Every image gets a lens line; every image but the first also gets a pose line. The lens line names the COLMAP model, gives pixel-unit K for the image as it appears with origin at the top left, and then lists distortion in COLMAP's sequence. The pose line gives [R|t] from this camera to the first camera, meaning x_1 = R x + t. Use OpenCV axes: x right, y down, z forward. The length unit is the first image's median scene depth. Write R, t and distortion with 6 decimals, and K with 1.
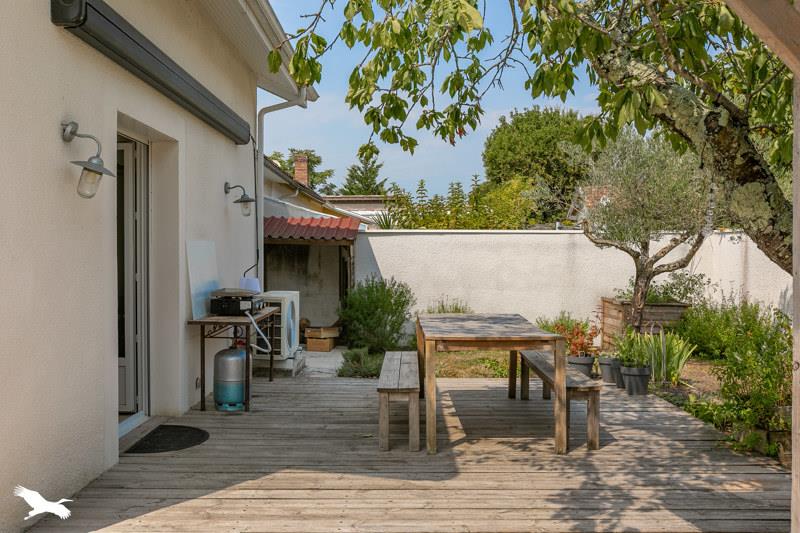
lens RADIAL K [[733.7, 0, 400.0], [0, 733.7, 266.5], [0, 0, 1]] dist [-0.004562, -0.002005]
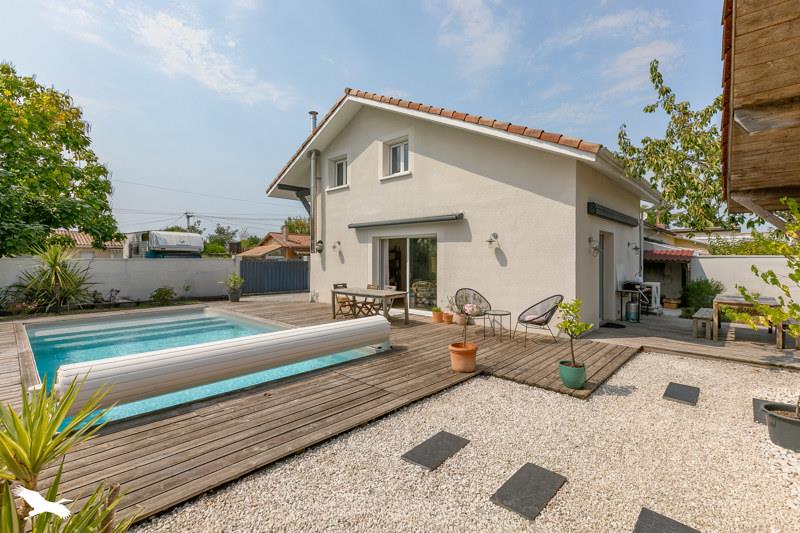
lens RADIAL K [[367.1, 0, 401.5], [0, 367.1, 252.3], [0, 0, 1]] dist [-0.000787, -0.000412]
pose [[0.732590, -0.003634, -0.680661, 0.077752], [-0.018933, 0.999490, -0.025714, -0.023307], [0.680407, 0.031724, 0.732147, -0.588160]]
